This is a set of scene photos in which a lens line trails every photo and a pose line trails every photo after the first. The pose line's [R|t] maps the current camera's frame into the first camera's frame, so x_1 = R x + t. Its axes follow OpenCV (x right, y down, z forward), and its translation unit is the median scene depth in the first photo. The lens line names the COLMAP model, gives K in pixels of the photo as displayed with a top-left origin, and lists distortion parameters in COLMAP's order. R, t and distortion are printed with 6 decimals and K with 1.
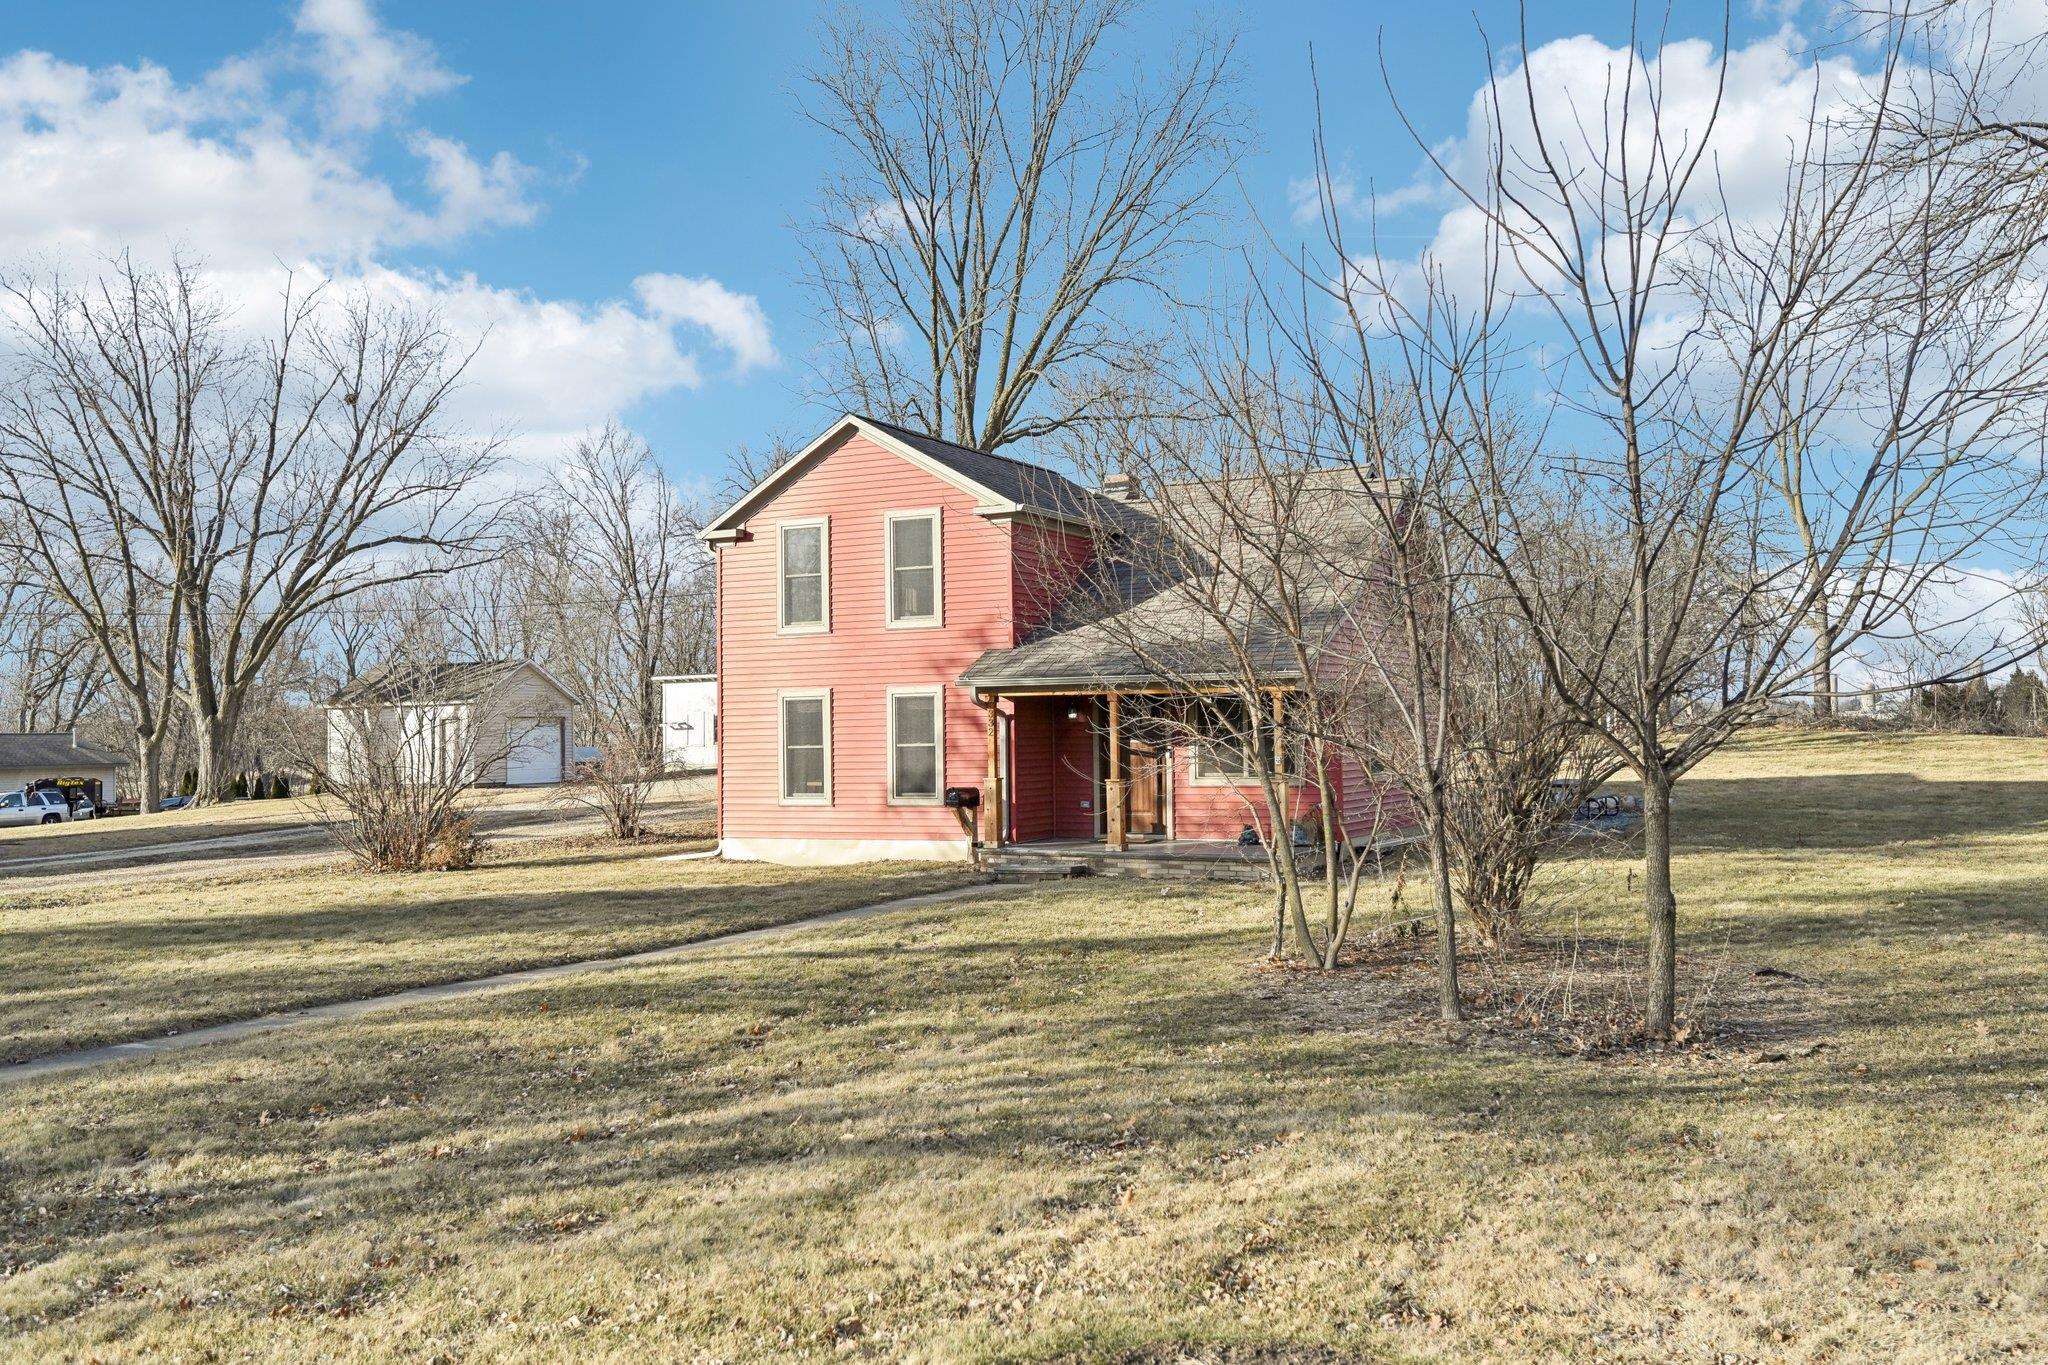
lens RADIAL K [[1765.4, 0, 1017.0], [0, 1765.4, 640.1], [0, 0, 1]] dist [0.001278, 0.000145]
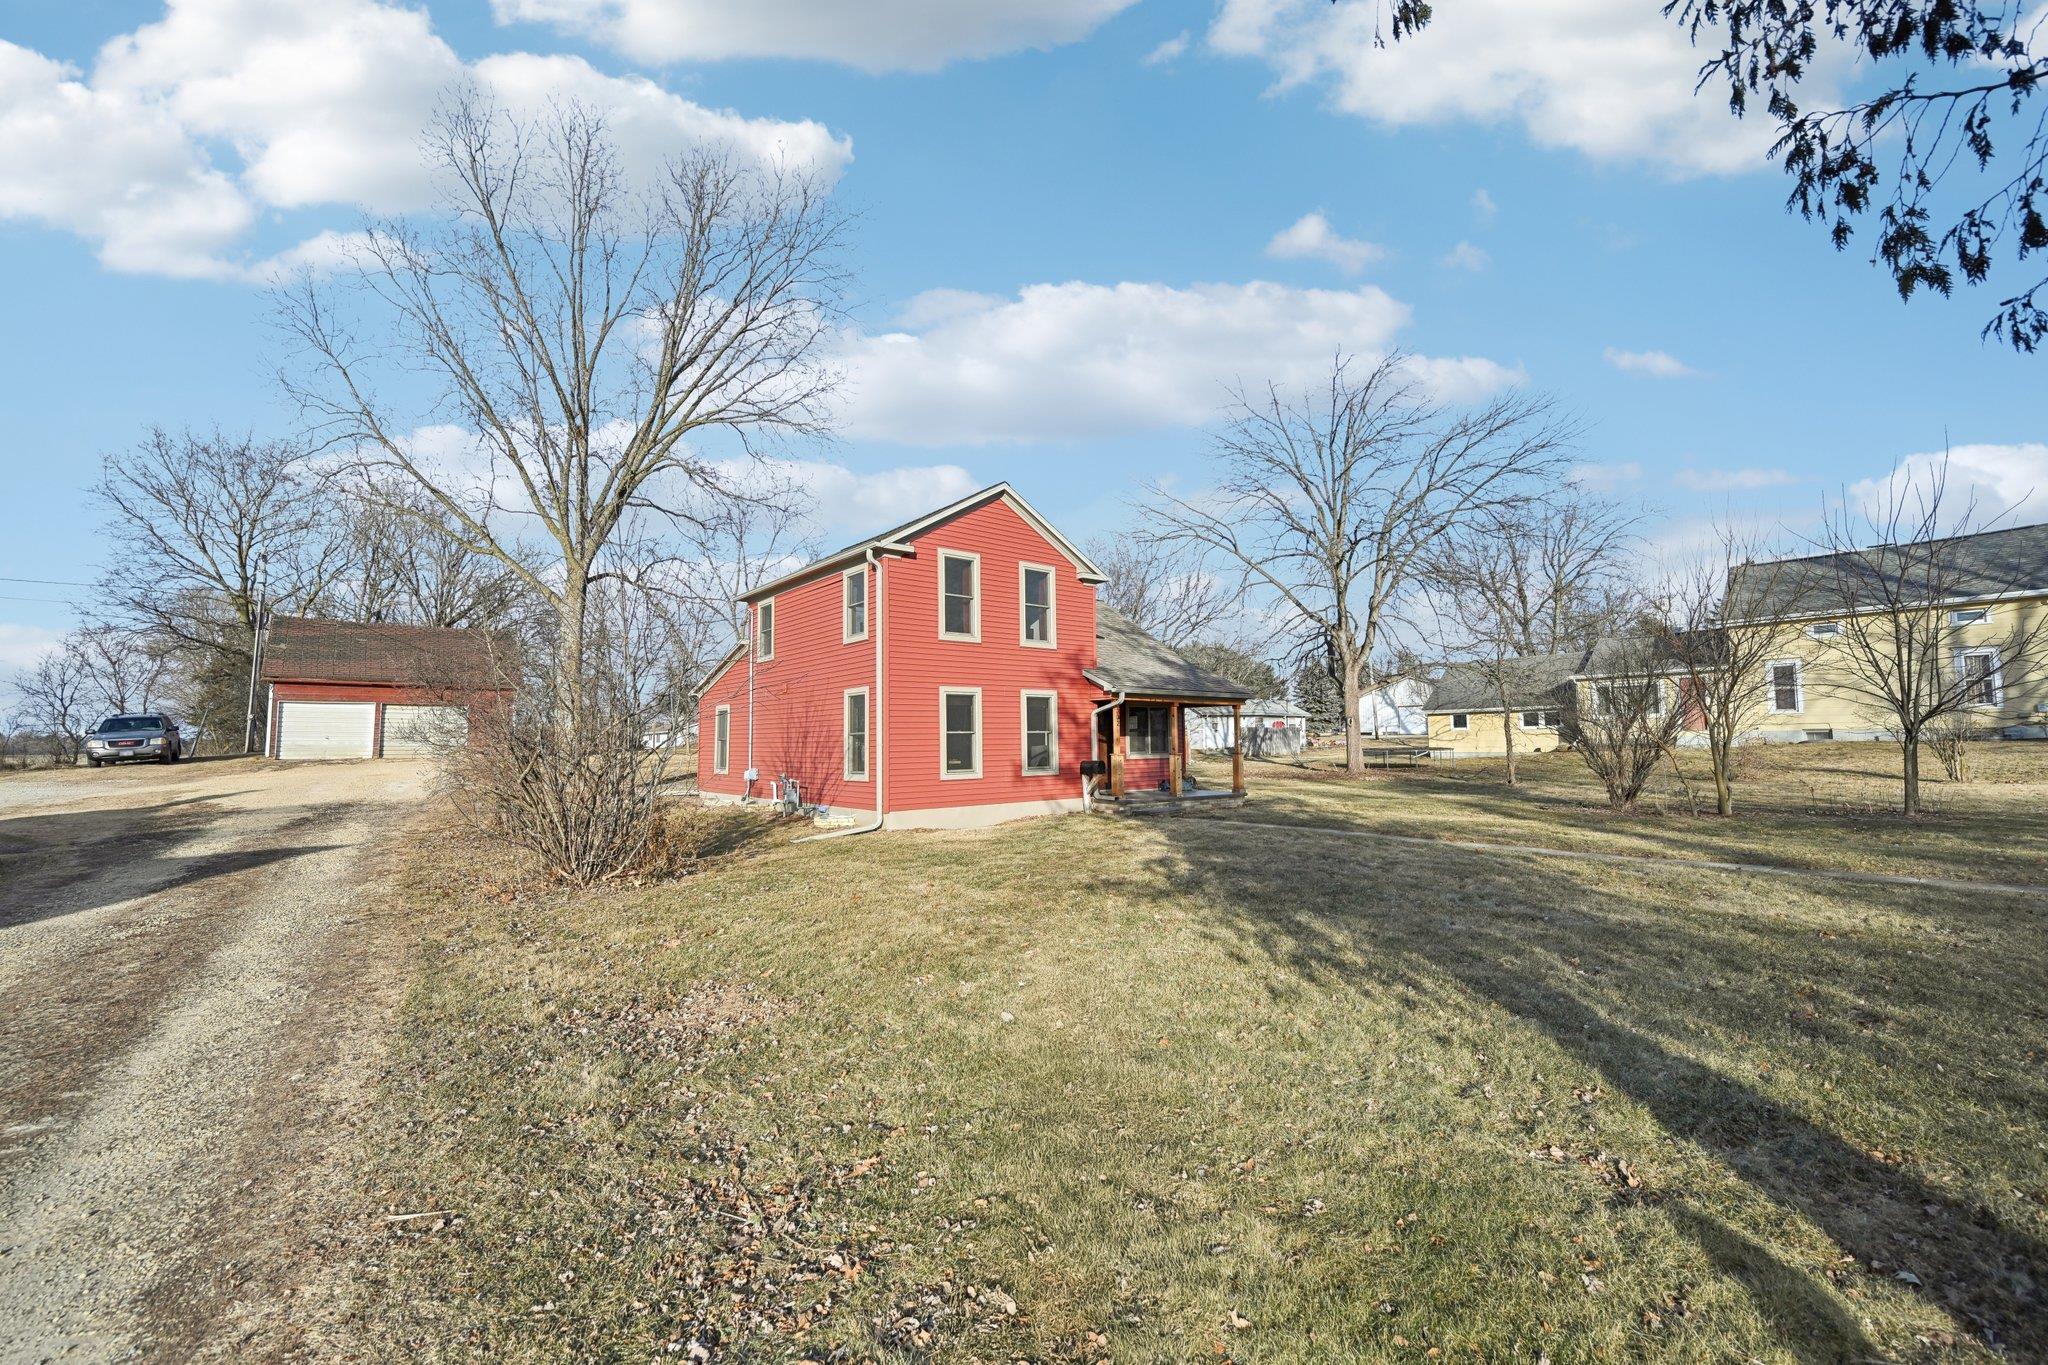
lens RADIAL K [[819.6, 0, 1024.0], [0, 819.6, 682.5], [0, 0, 1]] dist [0.013304, -0.005436]
pose [[0.407311, 0.078050, 0.909948, -0.654406], [-0.044942, 0.996847, -0.065387, 0.063395], [-0.912183, -0.014262, 0.409535, 0.748778]]
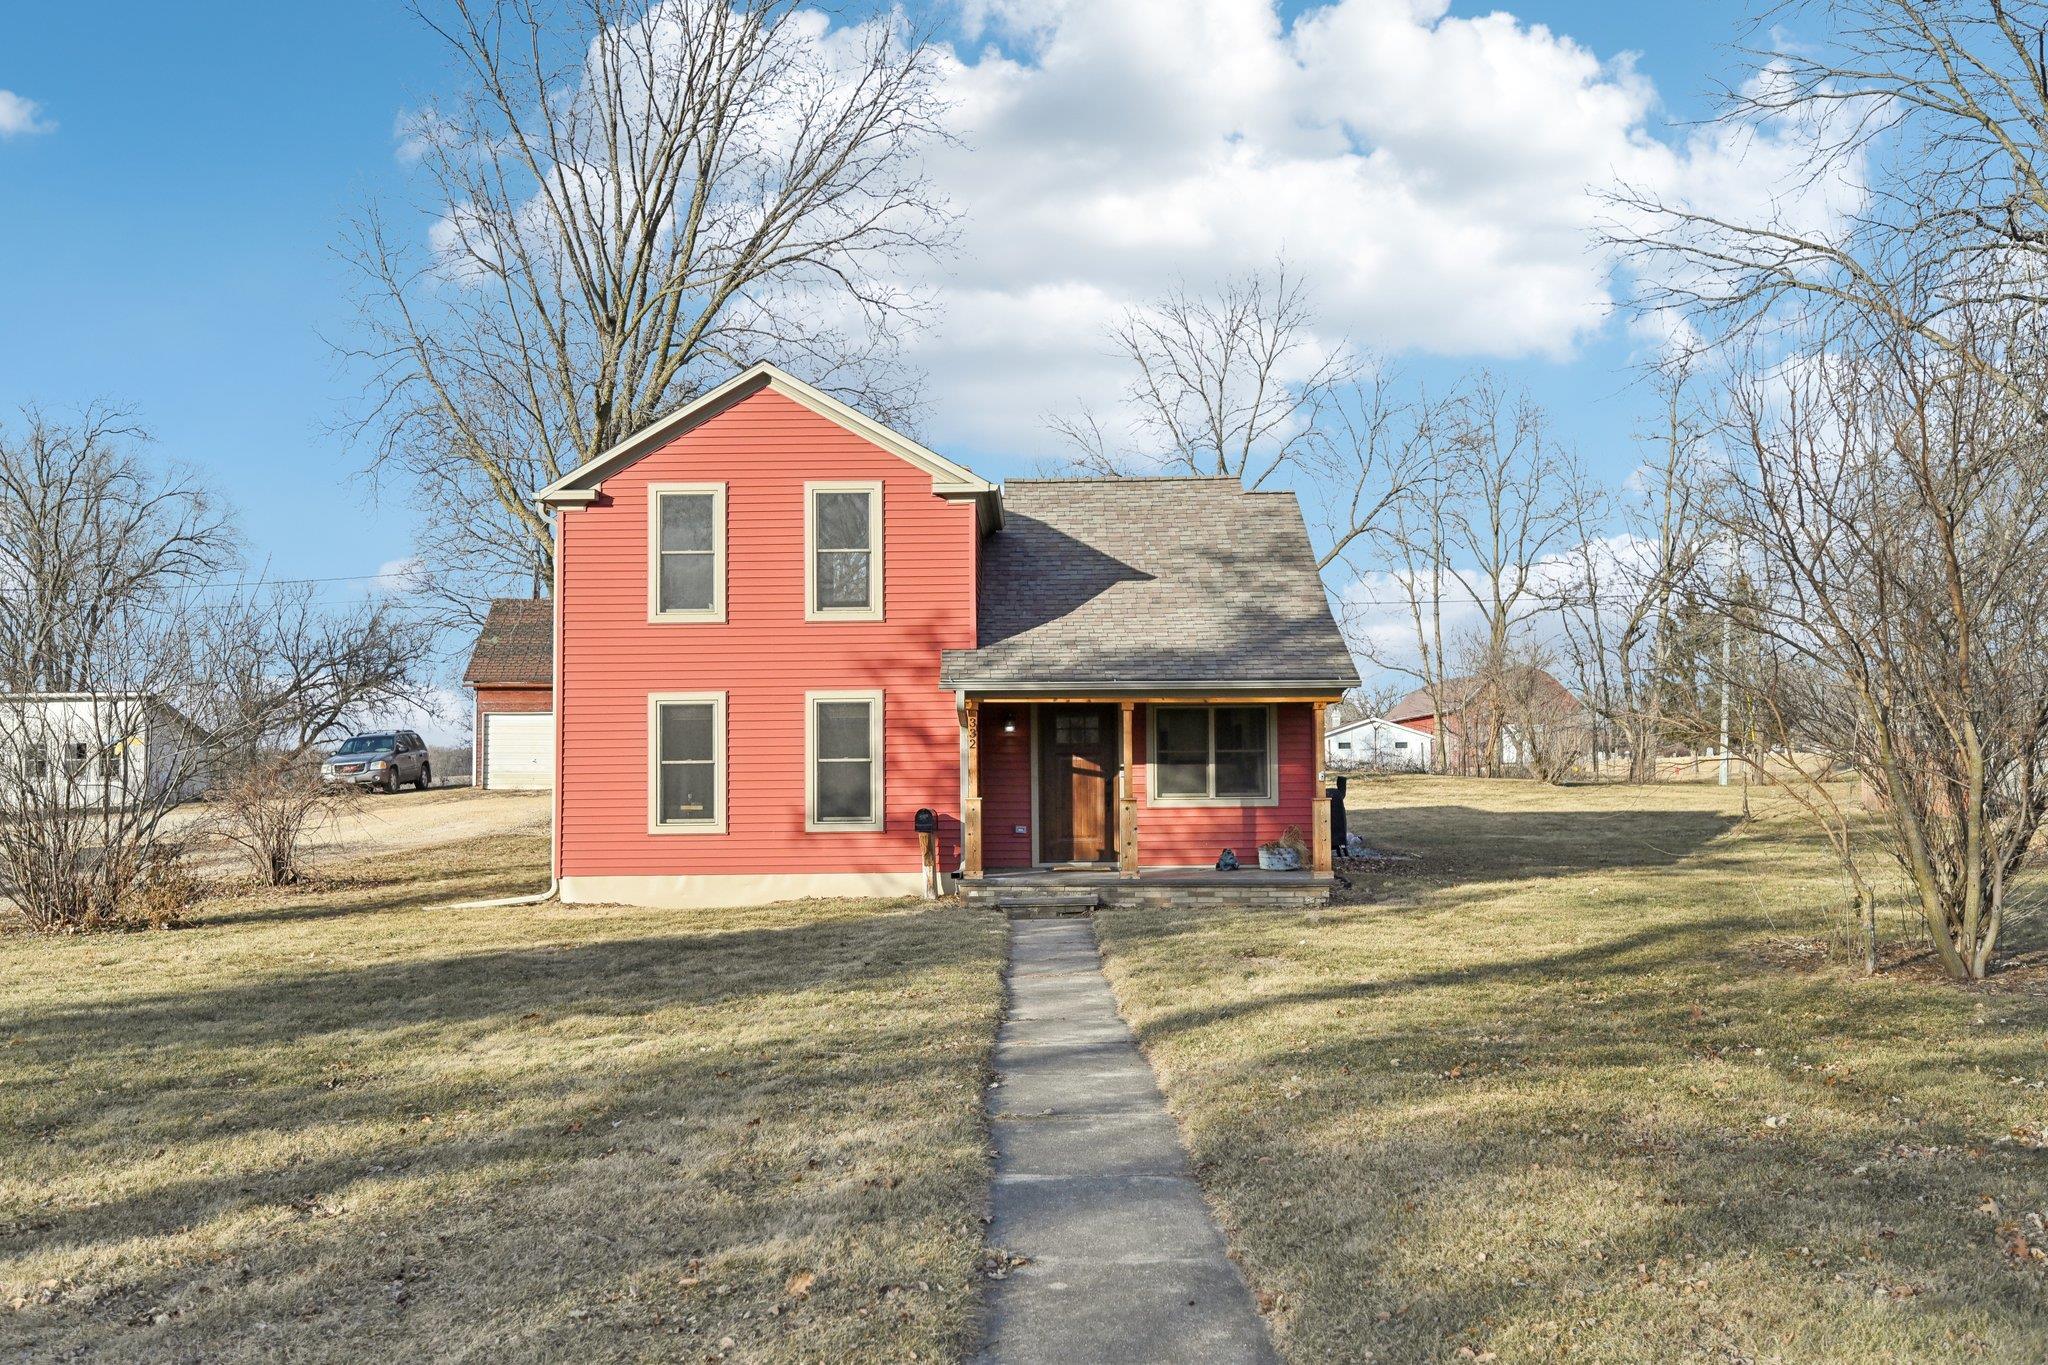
lens RADIAL K [[1743.4, 0, 1024.0], [0, 1743.4, 682.5], [0, 0, 1]] dist [-0.006235, -0.002154]
pose [[0.893156, 0.029794, 0.448759, -0.356360], [-0.028750, 0.999545, -0.009141, 0.027574], [-0.448827, -0.004737, 0.893606, 0.218549]]
